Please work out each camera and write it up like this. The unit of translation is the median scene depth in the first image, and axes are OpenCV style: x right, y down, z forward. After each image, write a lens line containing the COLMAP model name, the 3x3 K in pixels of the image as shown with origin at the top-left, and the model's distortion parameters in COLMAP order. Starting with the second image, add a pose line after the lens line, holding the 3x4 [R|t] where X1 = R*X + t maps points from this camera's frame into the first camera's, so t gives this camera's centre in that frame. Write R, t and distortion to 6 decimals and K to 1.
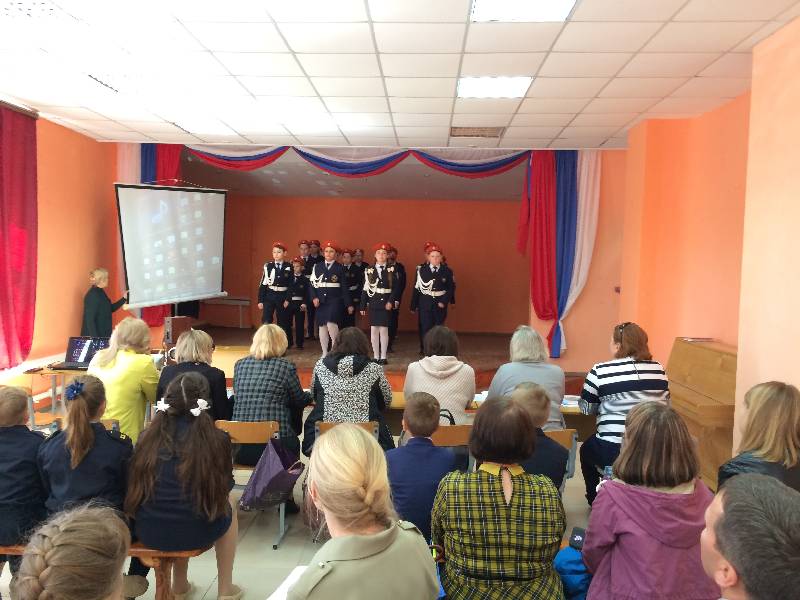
lens RADIAL K [[677.9, 0, 397.3], [0, 677.9, 300.4], [0, 0, 1]] dist [0.038910, -0.022589]
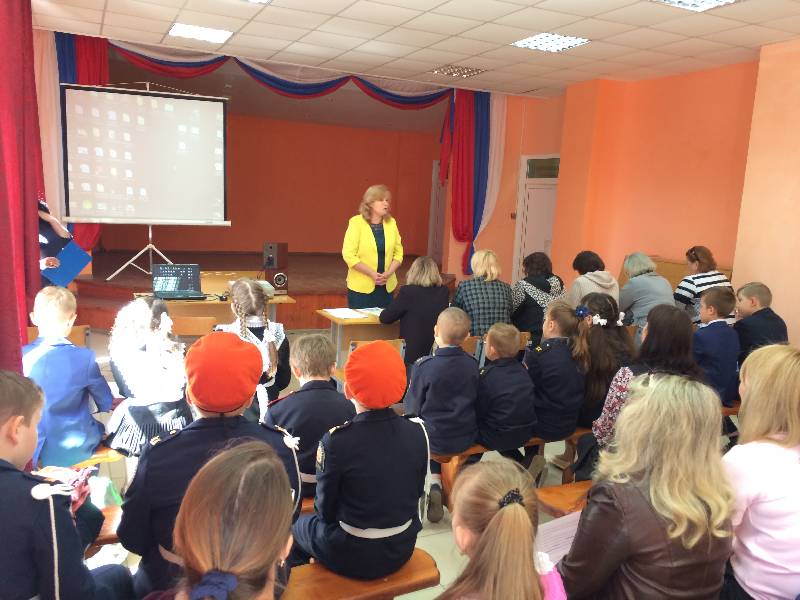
lens RADIAL K [[677.9, 0, 401.2], [0, 677.9, 299.8], [0, 0, 1]] dist [0.038910, -0.022589]
pose [[0.881956, -0.044913, 0.469187, -0.417600], [-0.010075, 0.993426, 0.114034, -0.004569], [-0.471224, -0.105300, 0.875705, 0.034714]]
